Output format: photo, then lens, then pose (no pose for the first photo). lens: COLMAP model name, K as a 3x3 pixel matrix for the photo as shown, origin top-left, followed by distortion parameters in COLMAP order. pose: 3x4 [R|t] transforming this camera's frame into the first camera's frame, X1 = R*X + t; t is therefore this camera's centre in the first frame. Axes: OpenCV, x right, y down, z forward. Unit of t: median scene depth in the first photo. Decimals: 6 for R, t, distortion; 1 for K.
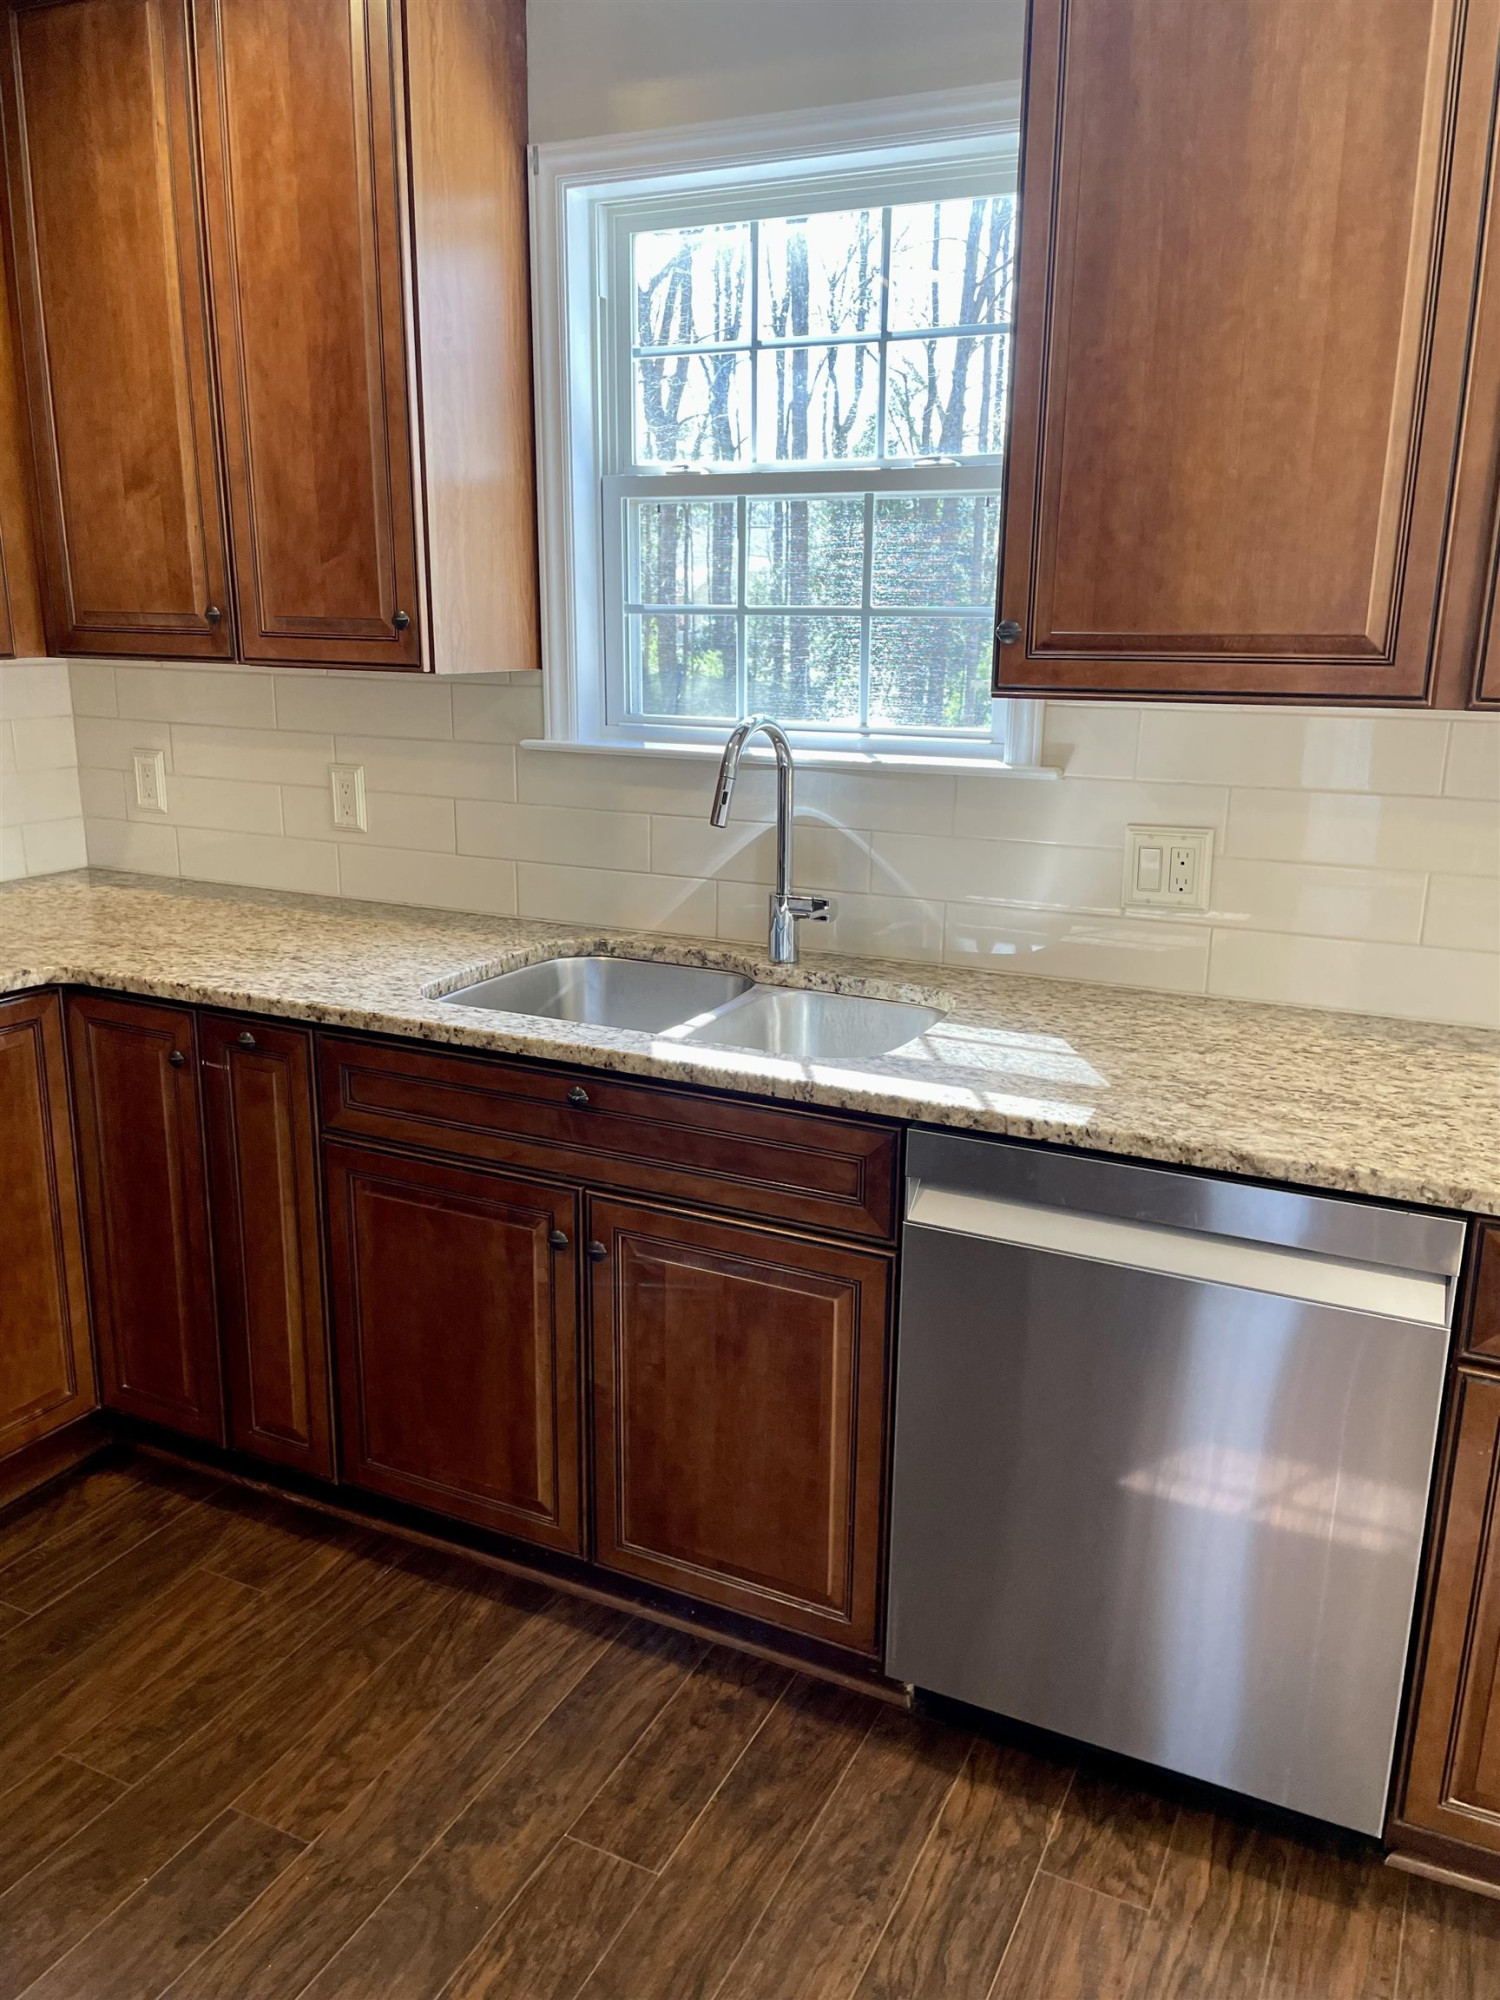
lens RADIAL K [[1502.7, 0, 761.1], [0, 1502.7, 1001.4], [0, 0, 1]] dist [0.097404, -0.126377]
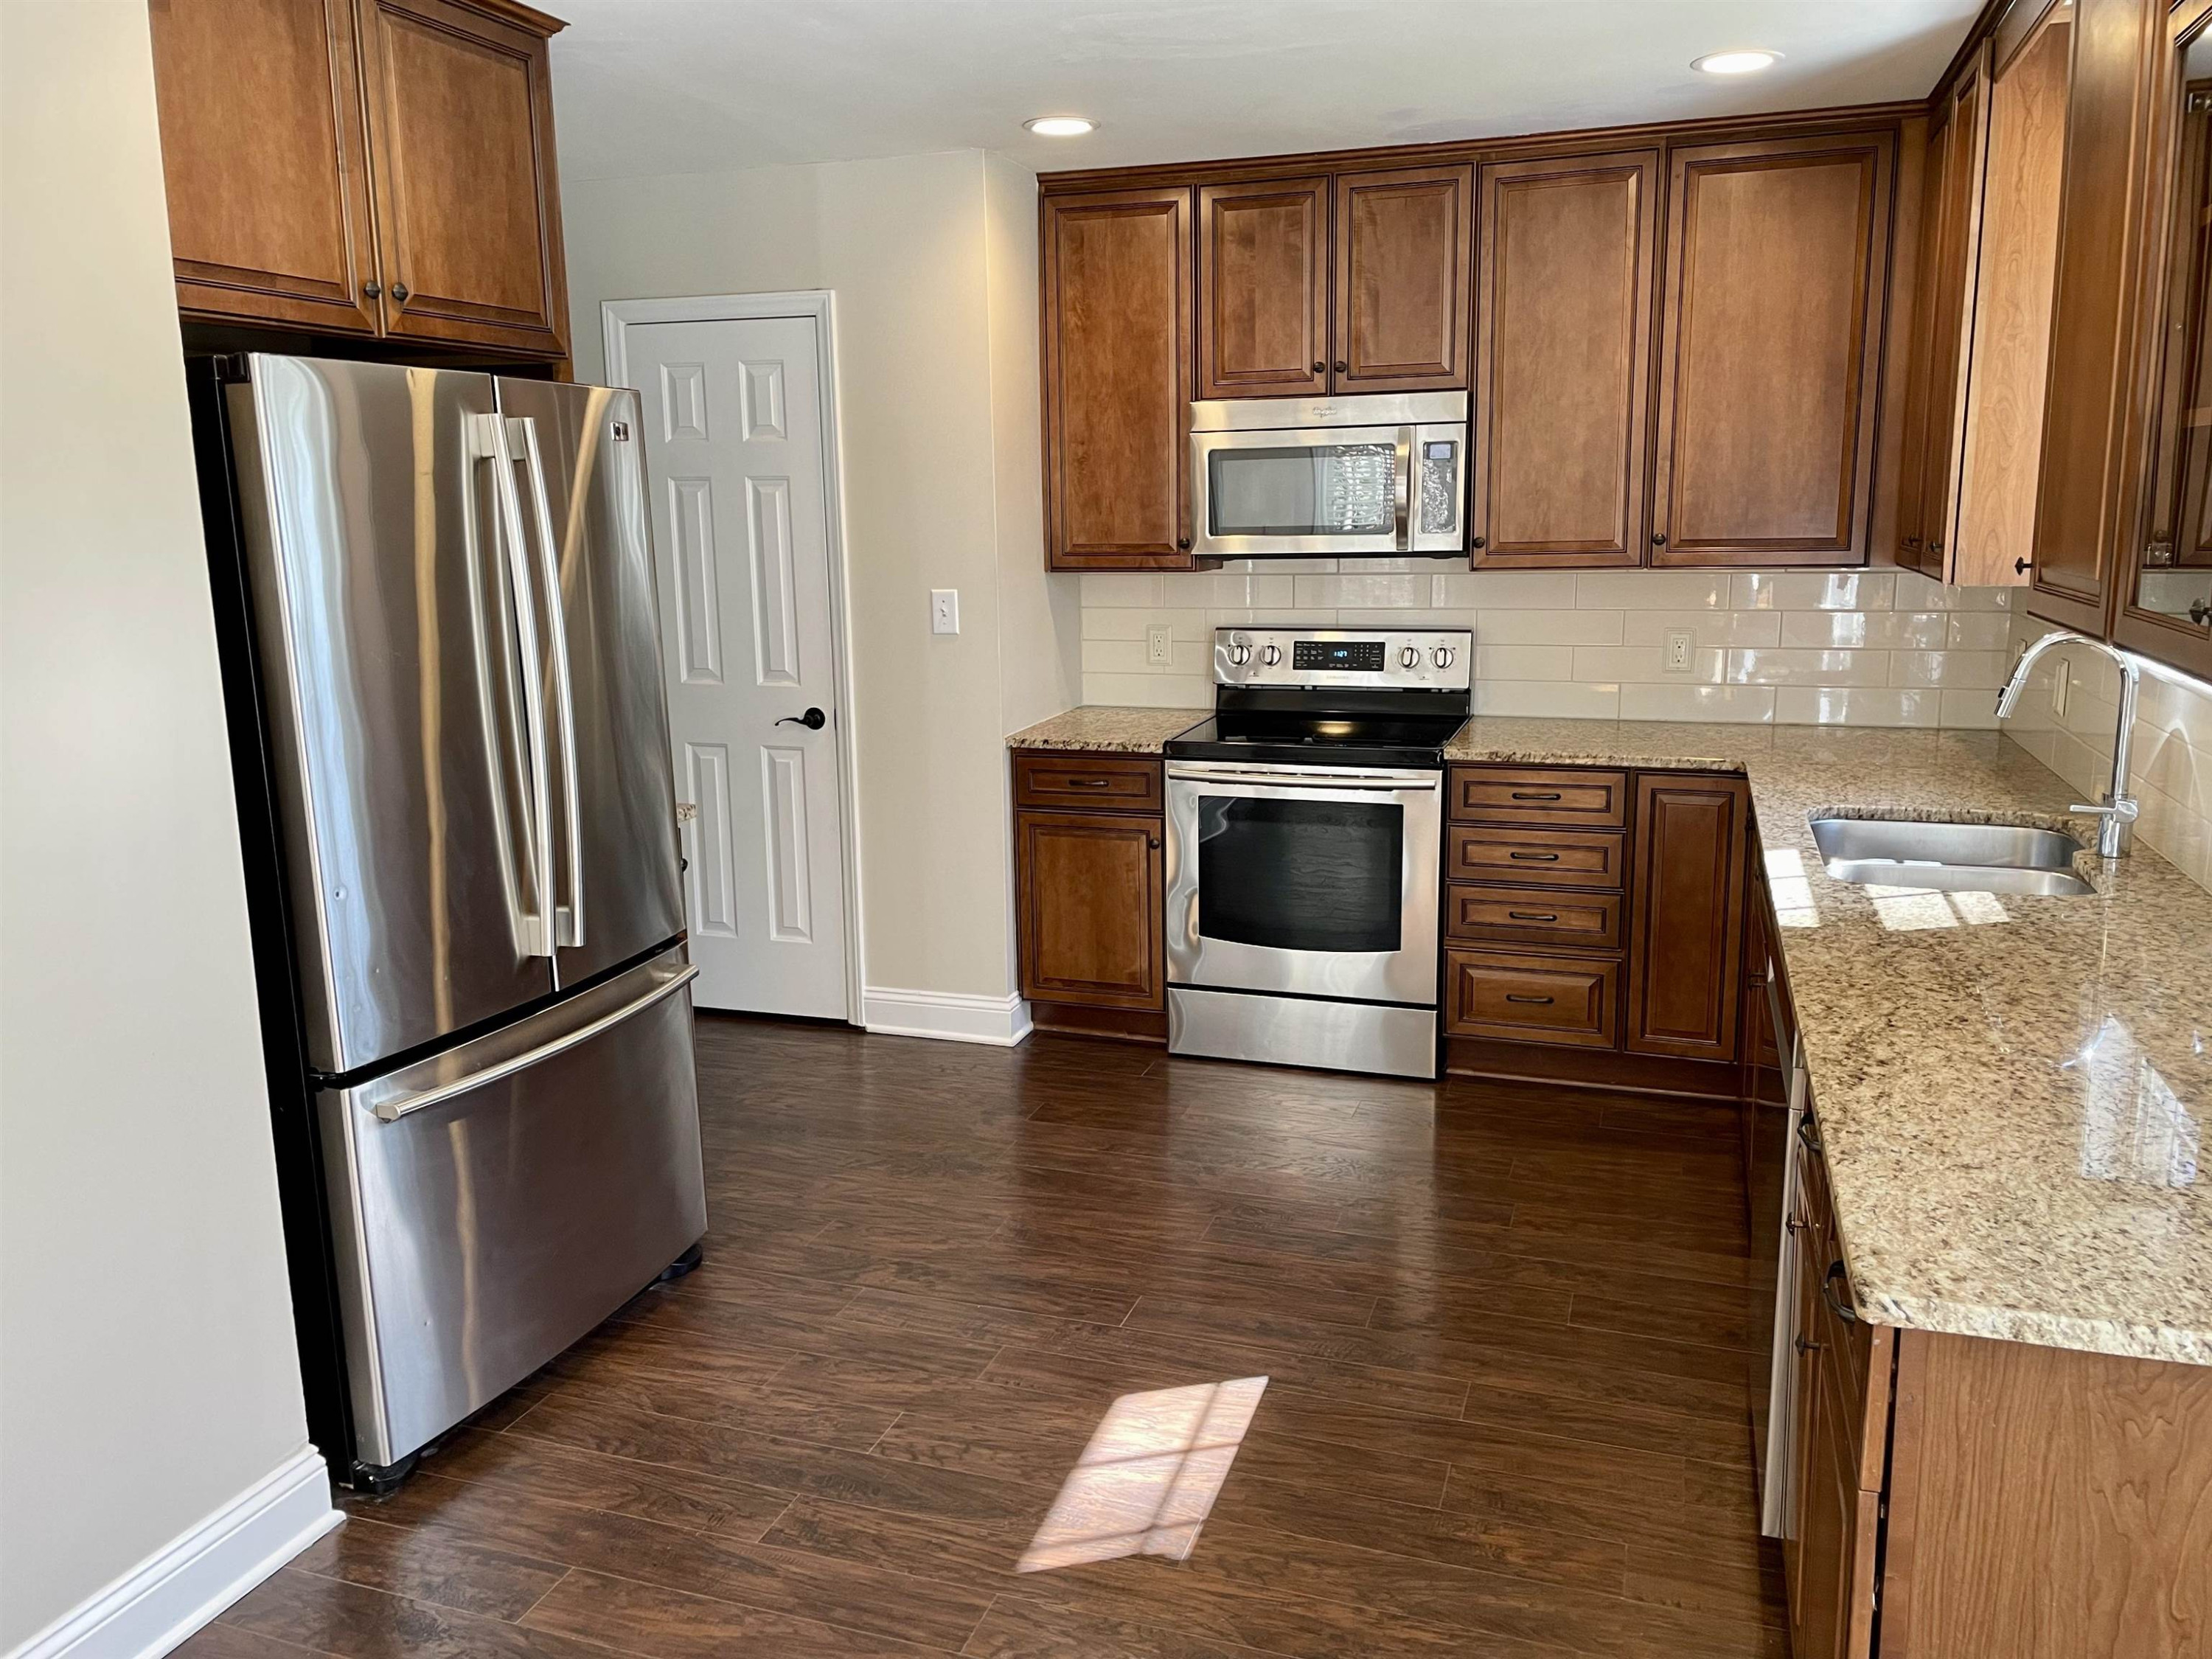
lens RADIAL K [[1662.0, 0, 1114.0], [0, 1662.0, 813.8], [0, 0, 1]] dist [0.097404, -0.126377]
pose [[0.125036, 0.171558, -0.977207, 1.220778], [-0.234086, 0.962231, 0.138977, -0.063482], [0.964142, 0.211374, 0.160473, 0.116464]]
